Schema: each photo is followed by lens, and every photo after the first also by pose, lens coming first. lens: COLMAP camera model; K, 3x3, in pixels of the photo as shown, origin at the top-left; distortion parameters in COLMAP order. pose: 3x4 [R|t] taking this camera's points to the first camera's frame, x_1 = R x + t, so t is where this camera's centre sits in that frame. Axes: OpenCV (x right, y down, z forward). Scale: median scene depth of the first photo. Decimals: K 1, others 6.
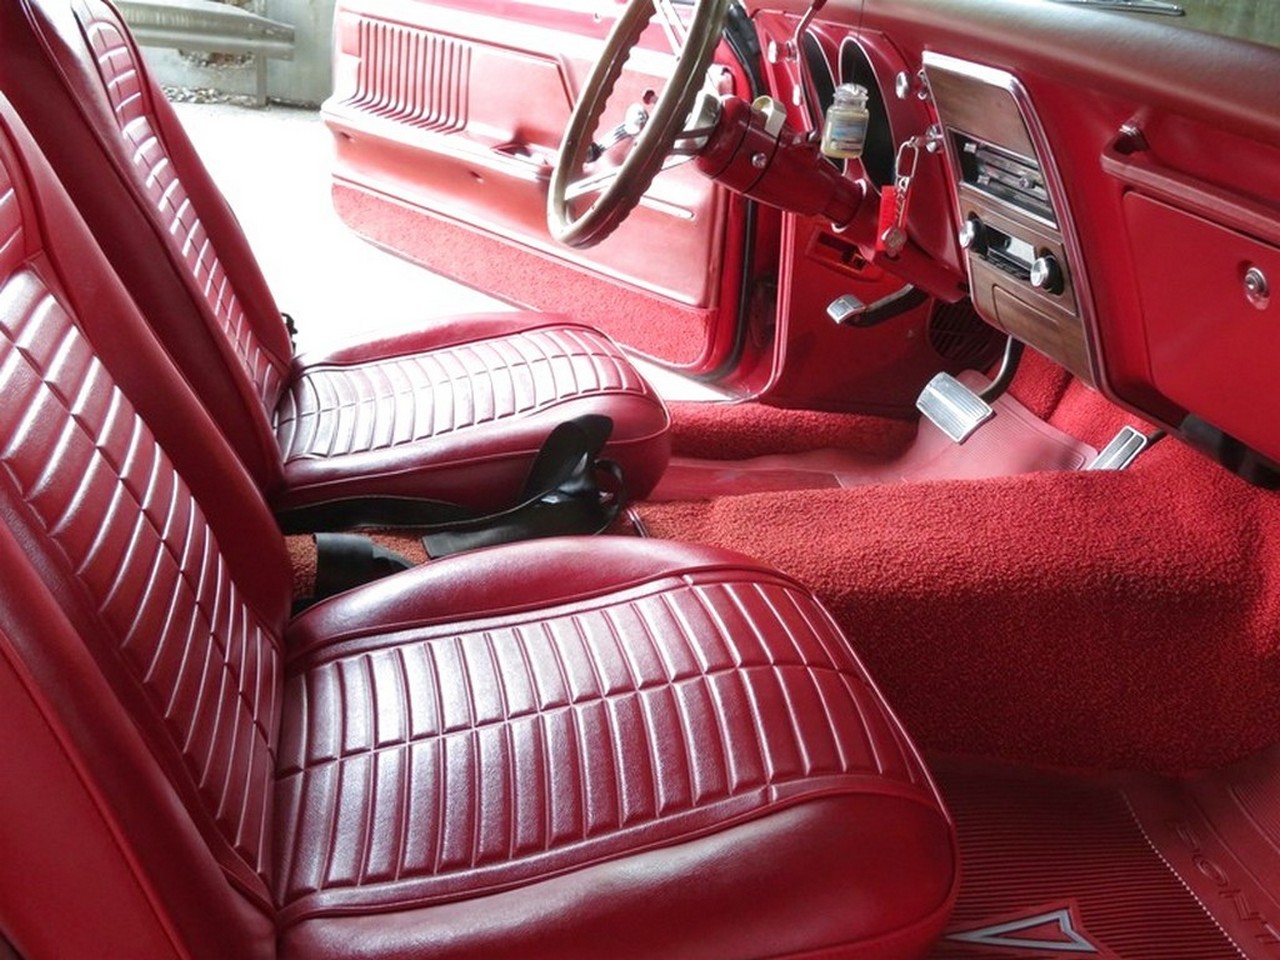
lens RADIAL K [[1399.7, 0, 638.3], [0, 1399.7, 478.2], [0, 0, 1]] dist [0.027635, 0.000000]
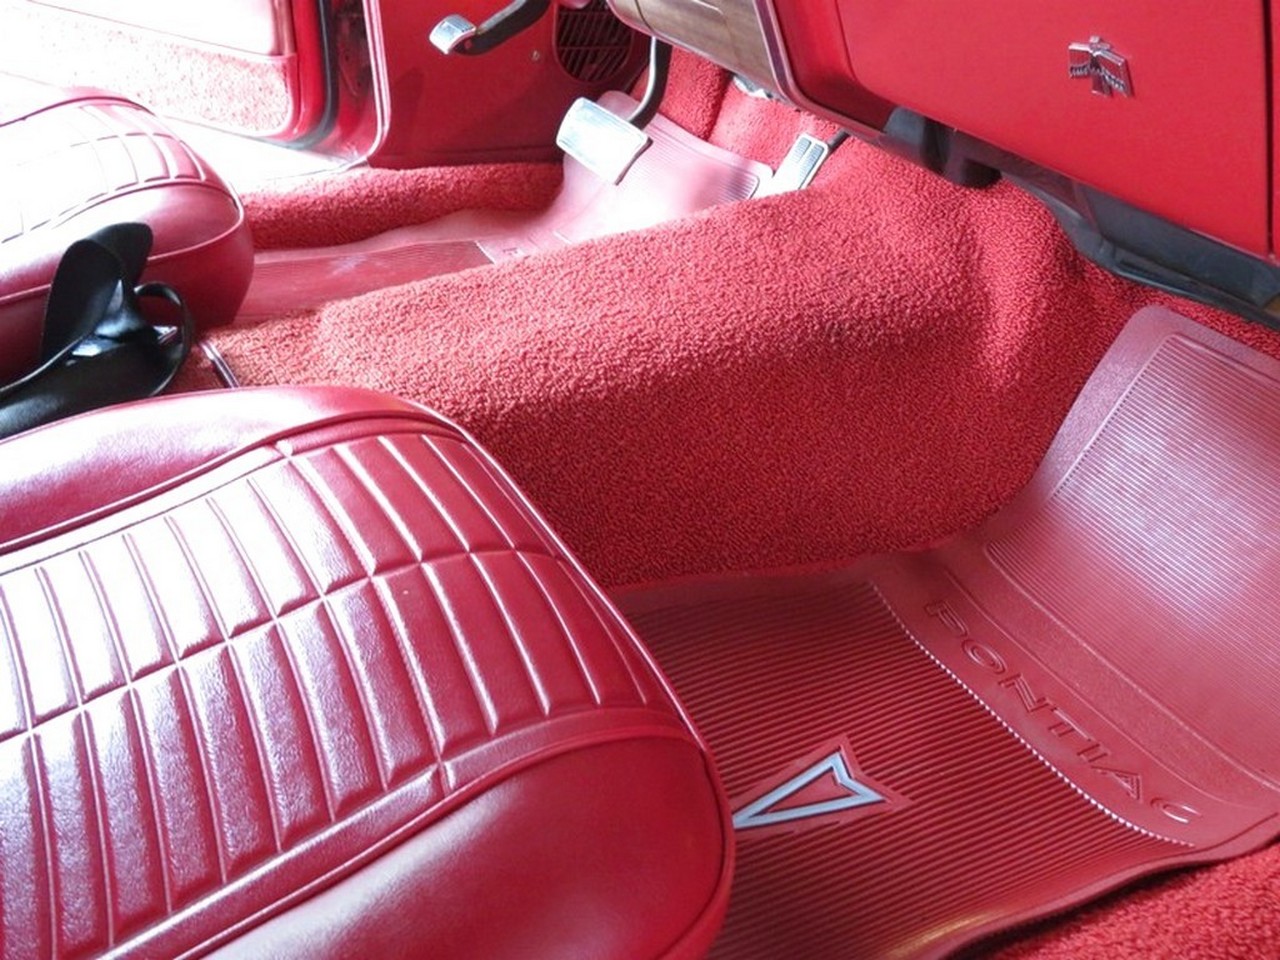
lens RADIAL K [[1399.7, 0, 639.0], [0, 1399.7, 479.2], [0, 0, 1]] dist [0.027635, 0.000000]
pose [[0.958283, -0.191690, 0.212013, 0.043655], [0.151174, 0.969440, 0.193216, -0.017358], [-0.242572, -0.153105, 0.957976, 0.229908]]
